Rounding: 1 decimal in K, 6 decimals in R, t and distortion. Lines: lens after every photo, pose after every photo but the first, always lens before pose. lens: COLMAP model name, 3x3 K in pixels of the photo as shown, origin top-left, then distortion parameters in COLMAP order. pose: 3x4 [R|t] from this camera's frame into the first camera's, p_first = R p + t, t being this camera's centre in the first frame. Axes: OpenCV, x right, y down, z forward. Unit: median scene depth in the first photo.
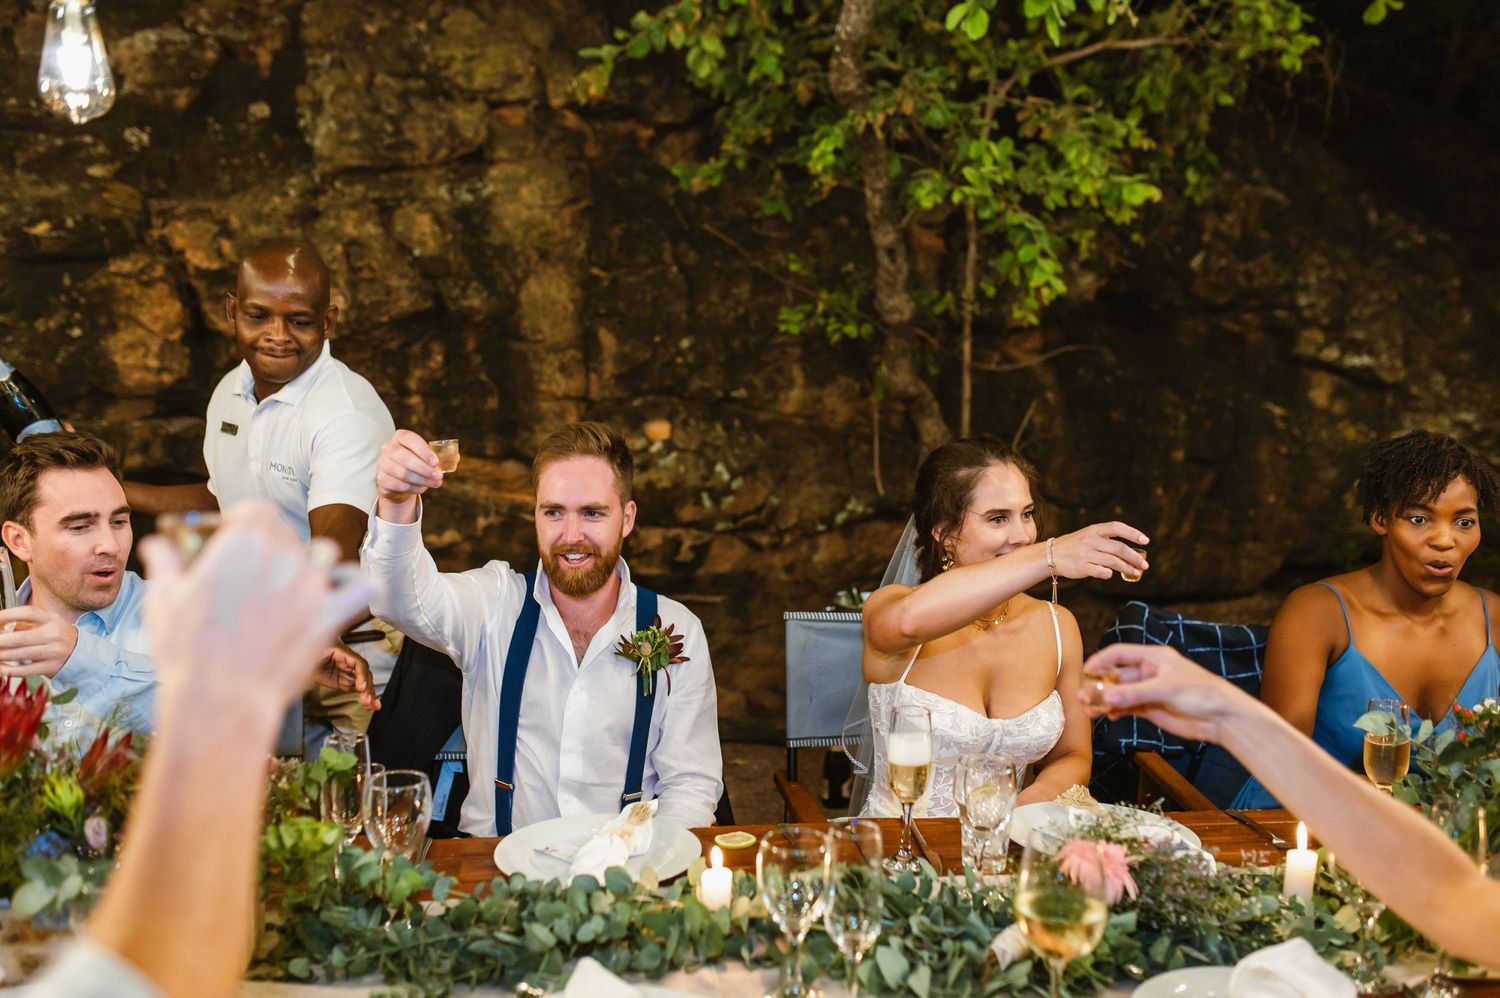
lens RADIAL K [[1409.1, 0, 747.6], [0, 1409.1, 502.9], [0, 0, 1]] dist [0.031614, 0.000000]
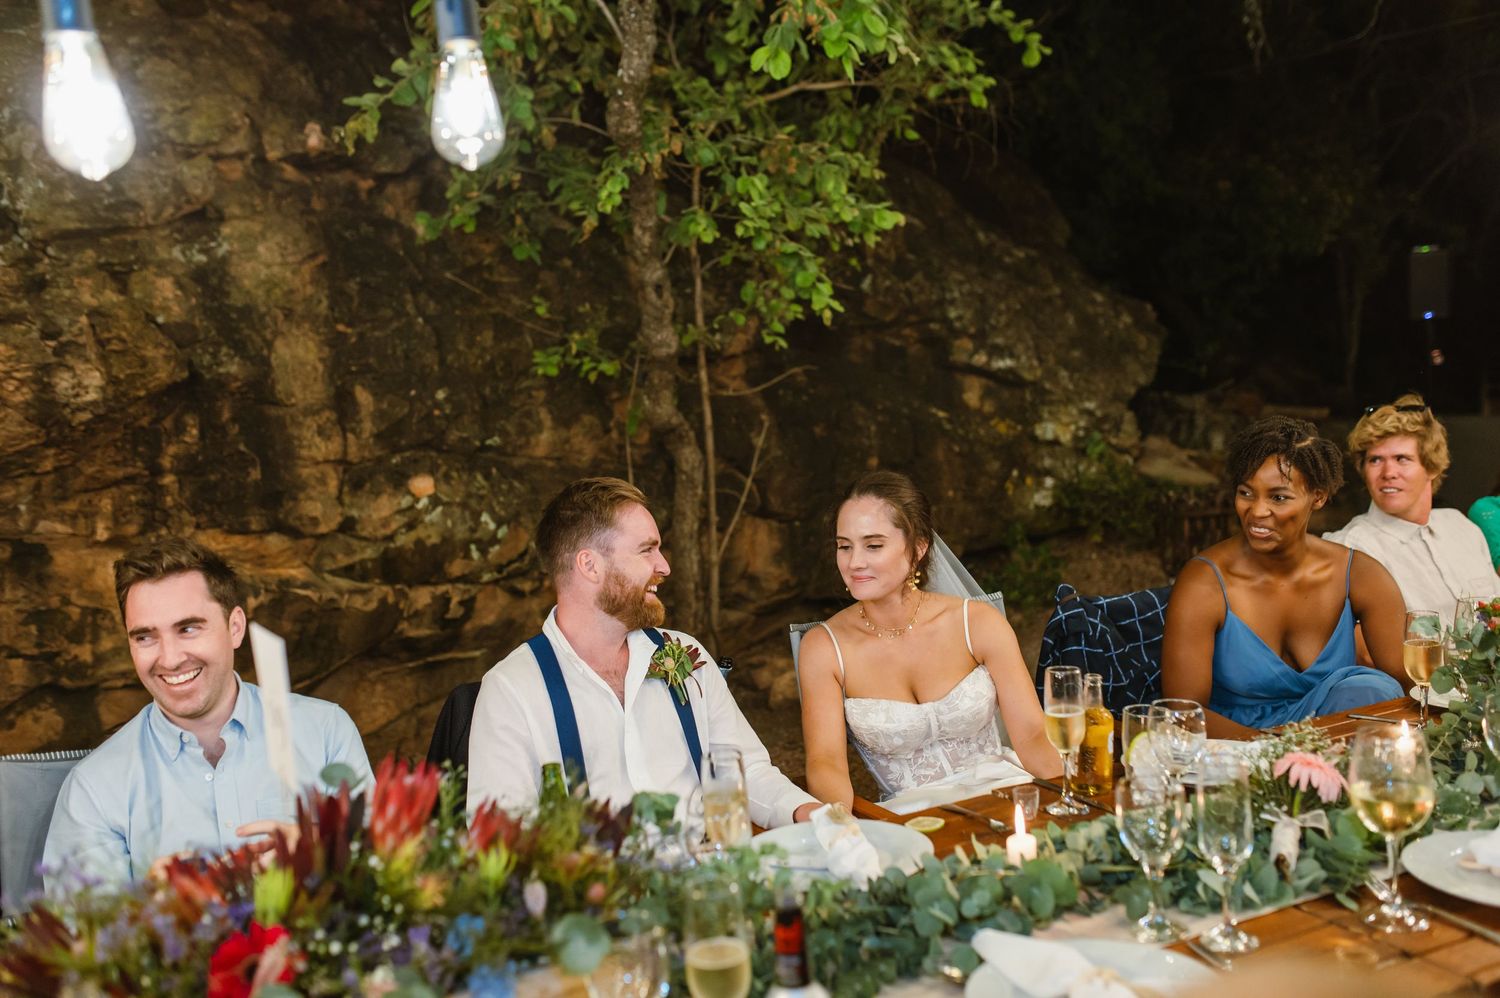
lens RADIAL K [[1409.1, 0, 745.6], [0, 1409.1, 503.4], [0, 0, 1]] dist [0.031614, 0.000000]
pose [[0.943556, -0.109535, 0.312575, -0.165617], [0.119325, 0.992779, -0.012304, -0.001167], [-0.308971, 0.048908, 0.949813, 0.009181]]
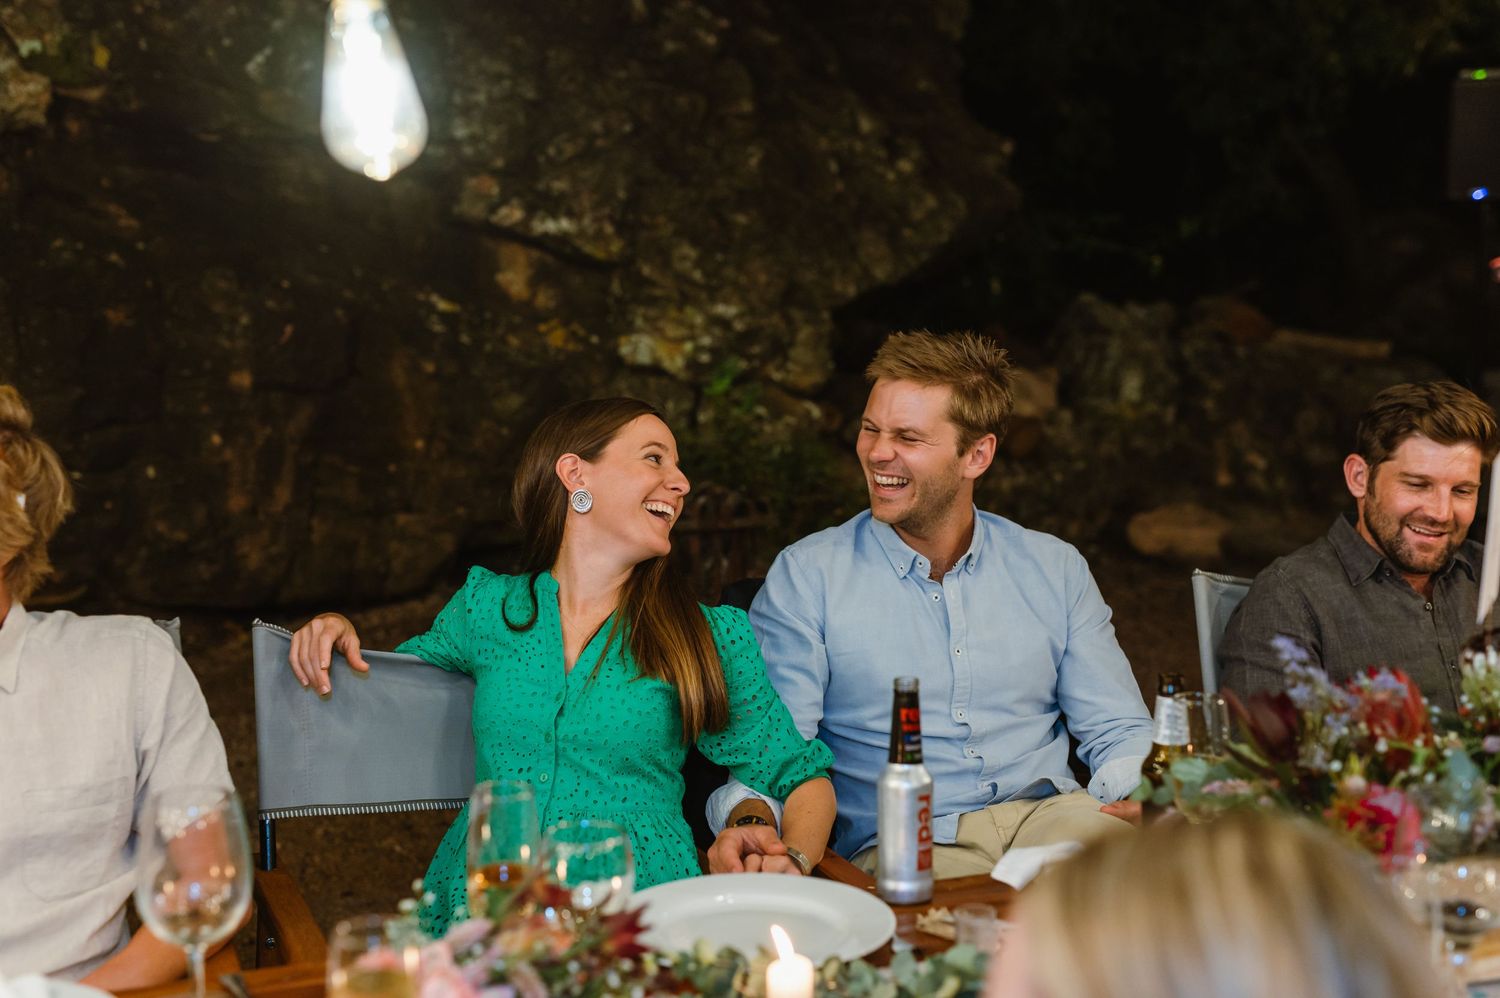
lens RADIAL K [[2053.5, 0, 753.3], [0, 2053.5, 506.5], [0, 0, 1]] dist [0.135479, 0.000000]
pose [[0.973014, -0.041862, 0.226916, 0.406438], [0.034926, 0.998794, 0.034497, -0.002476], [-0.228087, -0.025640, 0.973303, 0.085389]]
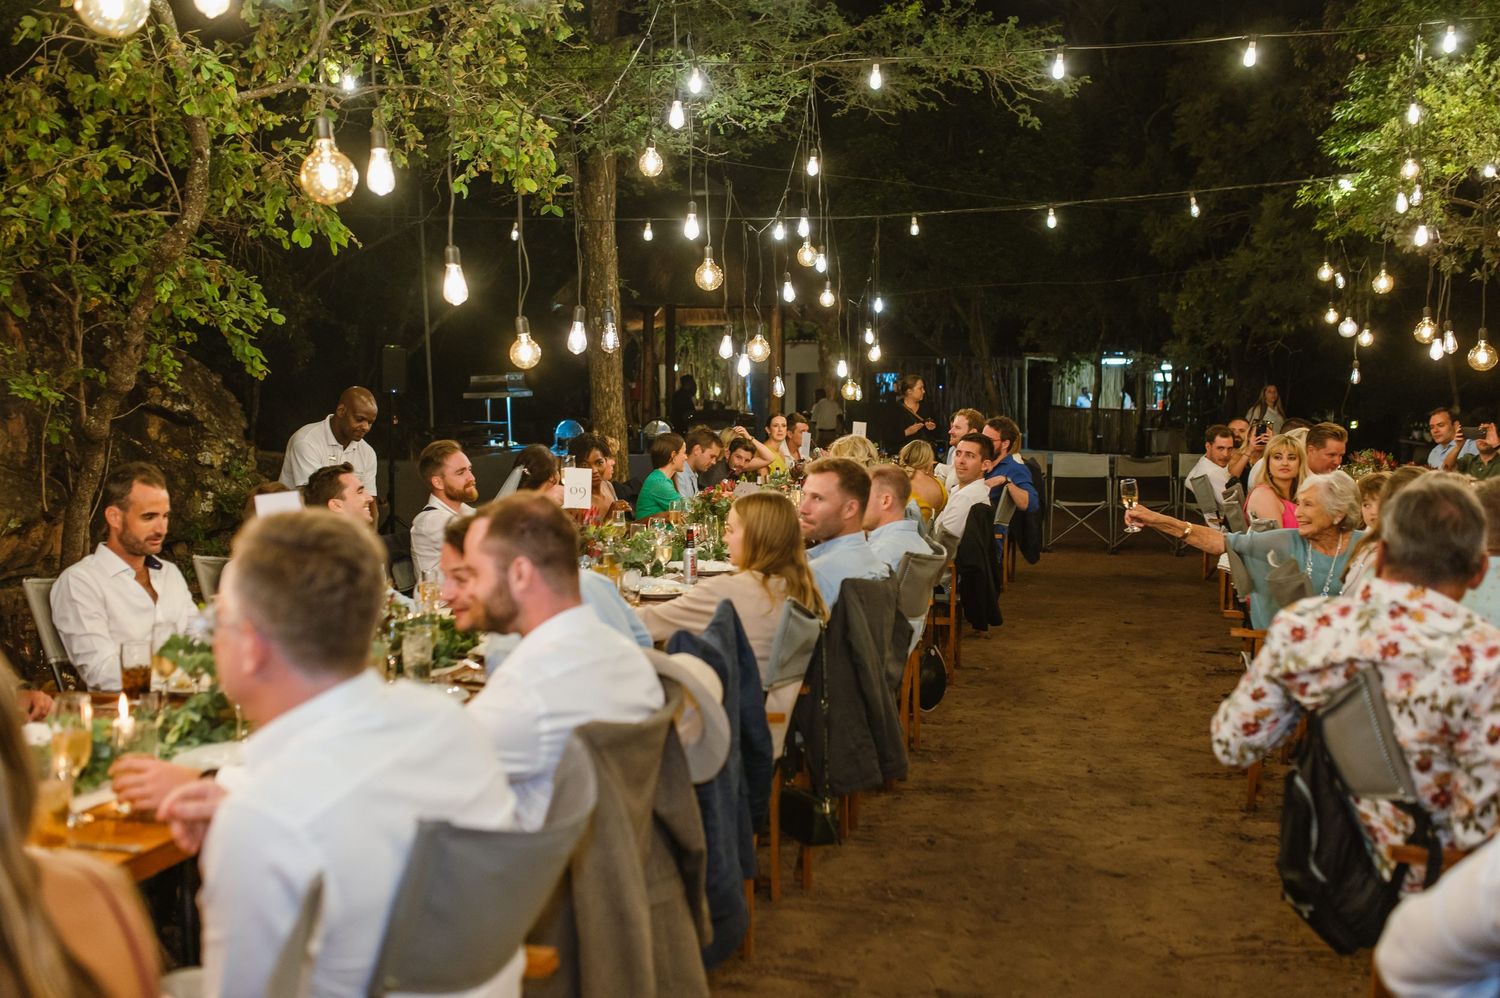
lens RADIAL K [[1409.1, 0, 748.1], [0, 1409.1, 499.0], [0, 0, 1]] dist [0.031614, 0.000000]
pose [[0.380583, -0.088510, 0.920501, -1.025898], [0.116033, 0.992113, 0.047421, -0.004221], [-0.917438, 0.088761, 0.387852, -0.206985]]
